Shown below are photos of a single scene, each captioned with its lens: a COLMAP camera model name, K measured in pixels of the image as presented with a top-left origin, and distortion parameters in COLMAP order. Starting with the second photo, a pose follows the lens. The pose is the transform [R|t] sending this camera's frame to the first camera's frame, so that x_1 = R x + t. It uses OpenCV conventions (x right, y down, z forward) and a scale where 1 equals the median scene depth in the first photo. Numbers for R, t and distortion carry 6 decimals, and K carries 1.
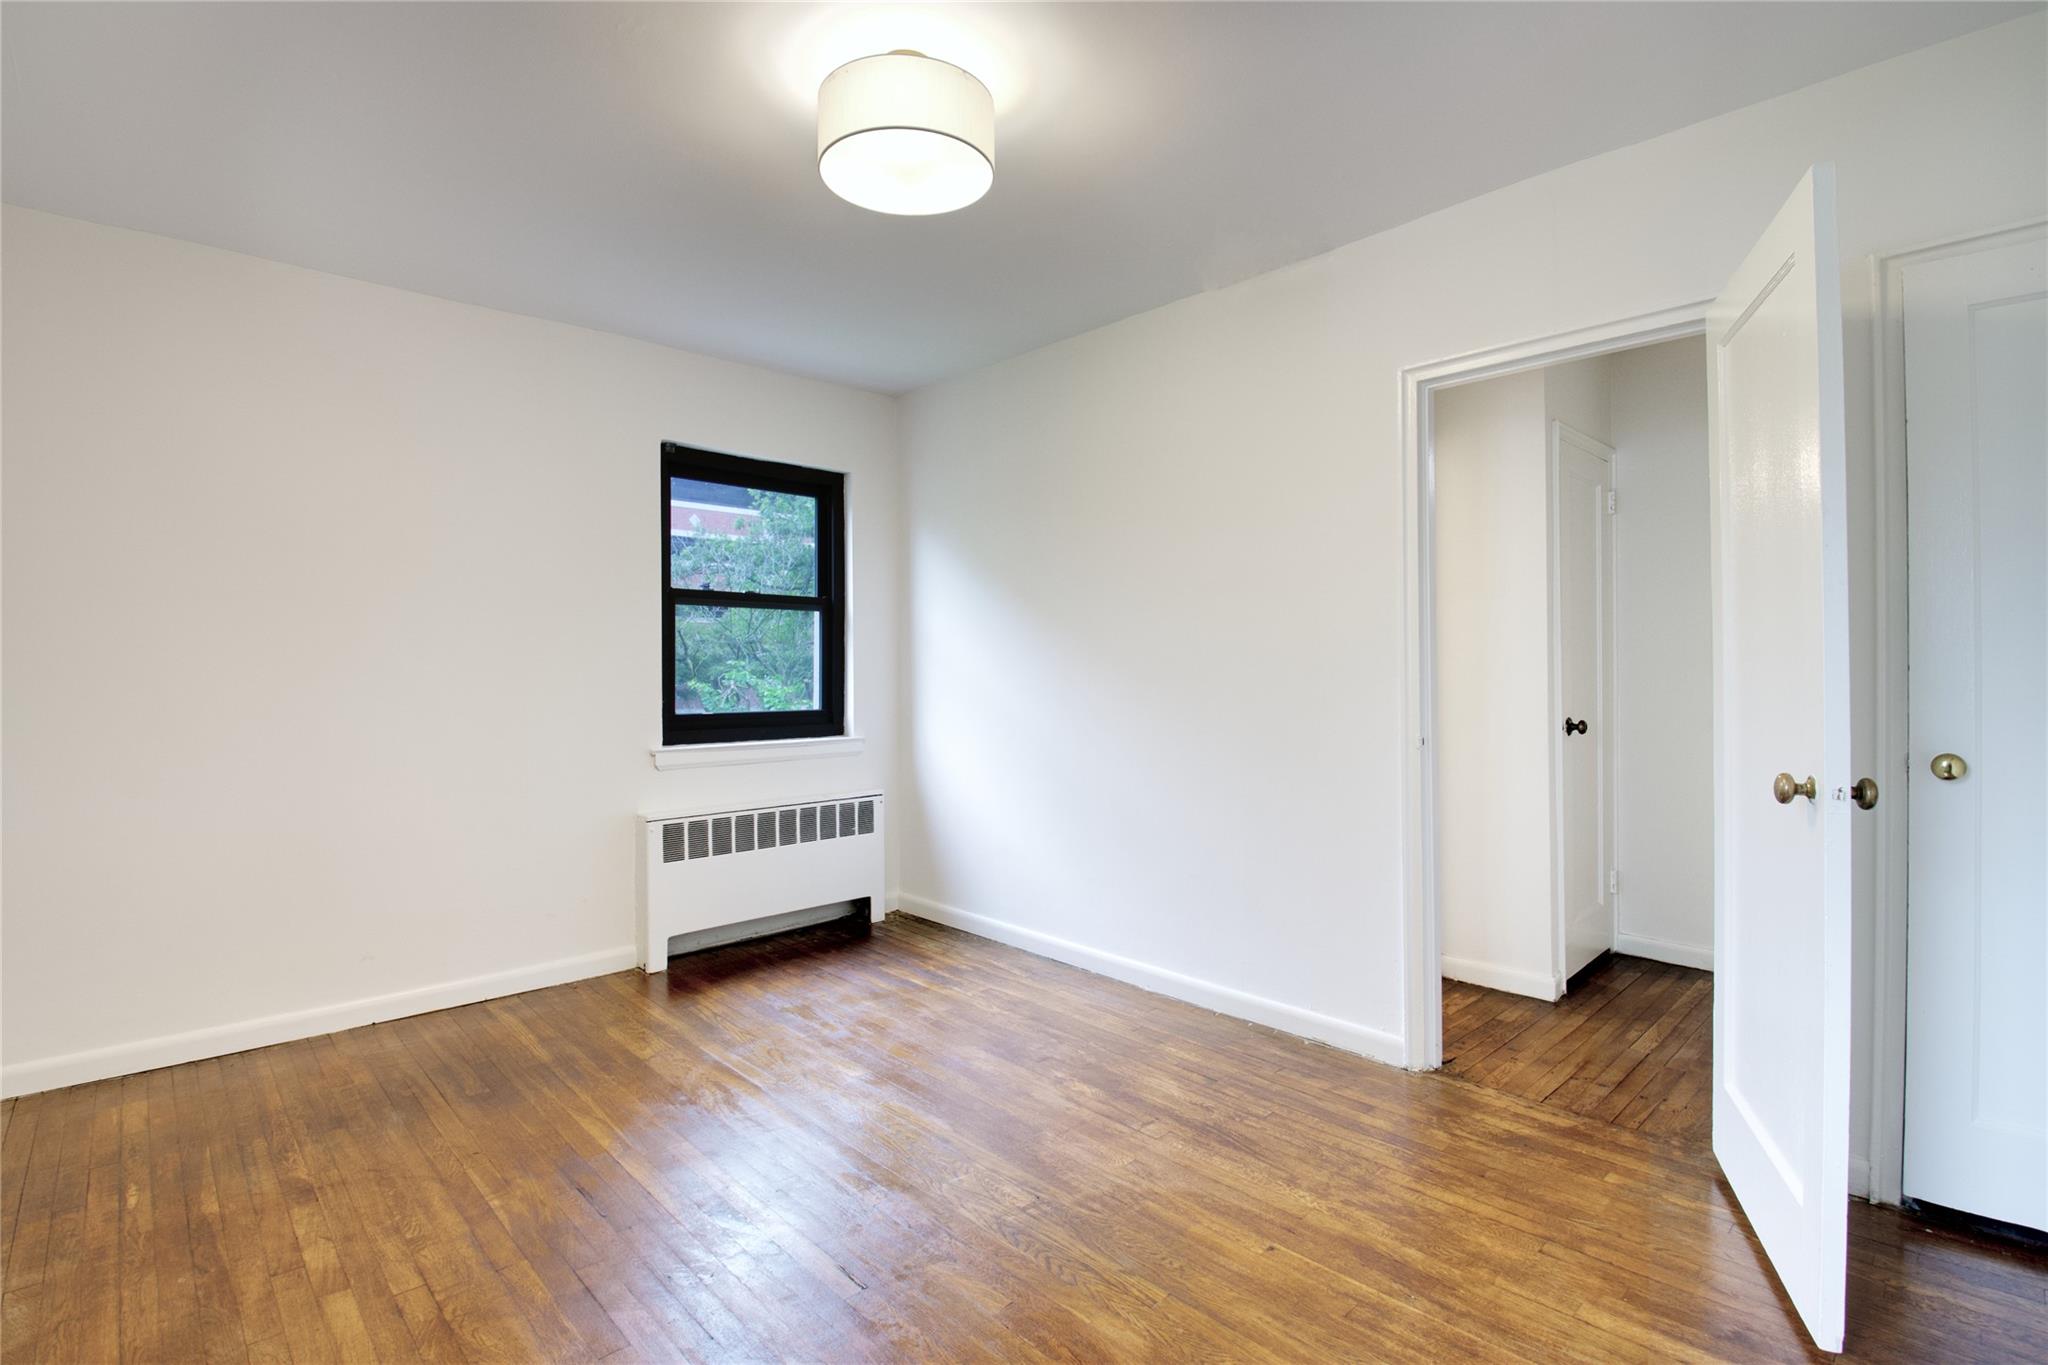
lens RADIAL K [[966.2, 0, 1019.0], [0, 966.2, 667.3], [0, 0, 1]] dist [0.003160, -0.019807]
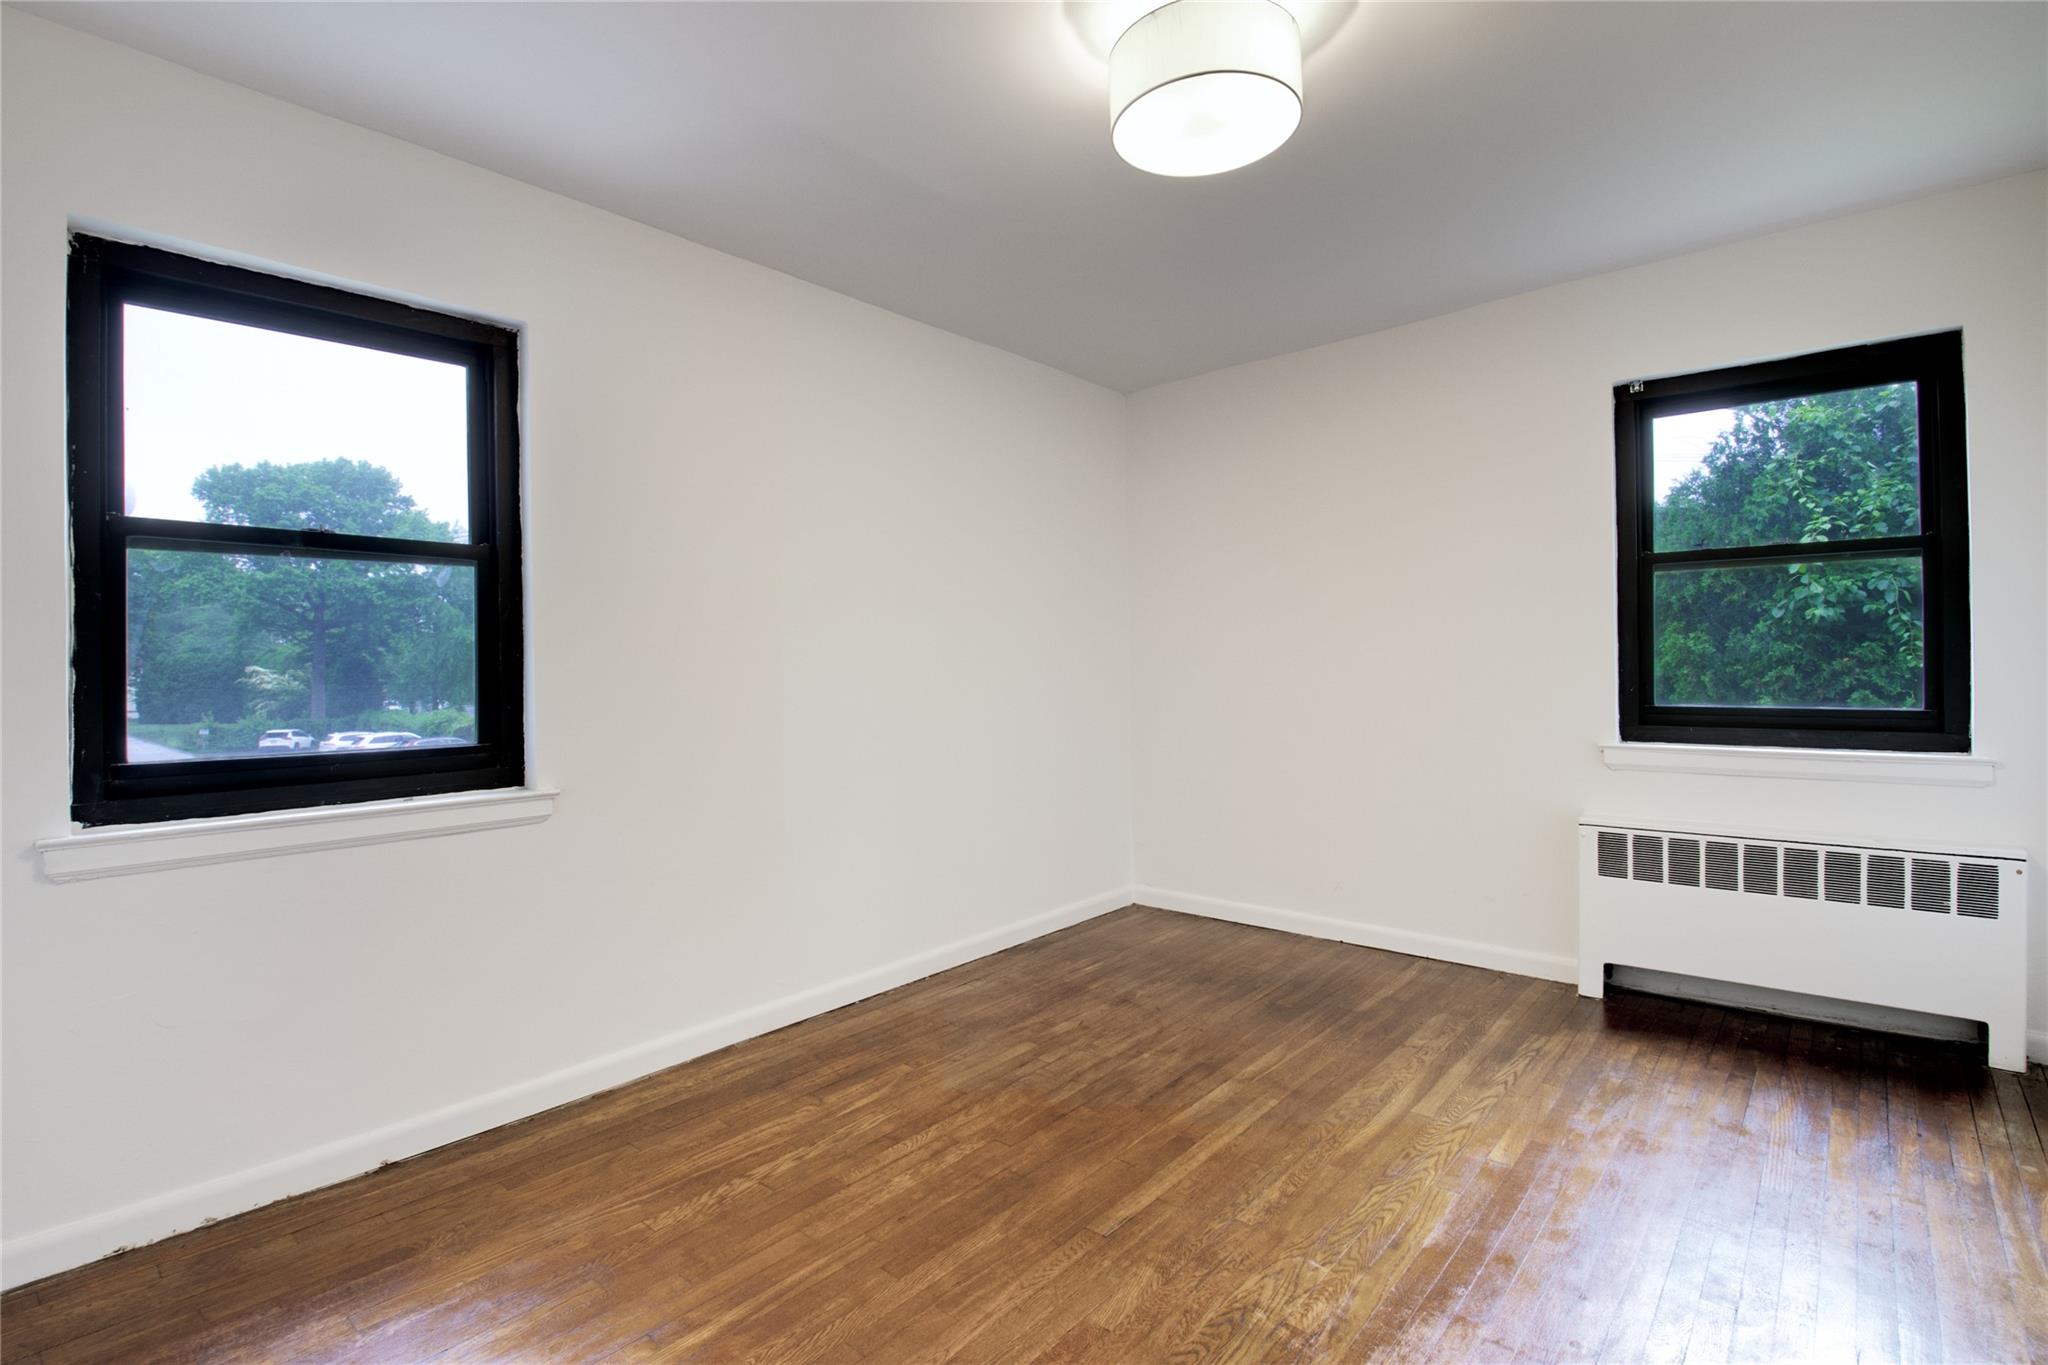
lens RADIAL K [[966.2, 0, 1019.0], [0, 966.2, 667.3], [0, 0, 1]] dist [0.003160, -0.019807]
pose [[0.086581, 0.008463, -0.996209, 0.481912], [0.017164, 0.999803, 0.009985, -0.002397], [0.996097, -0.017963, 0.086418, 0.438704]]
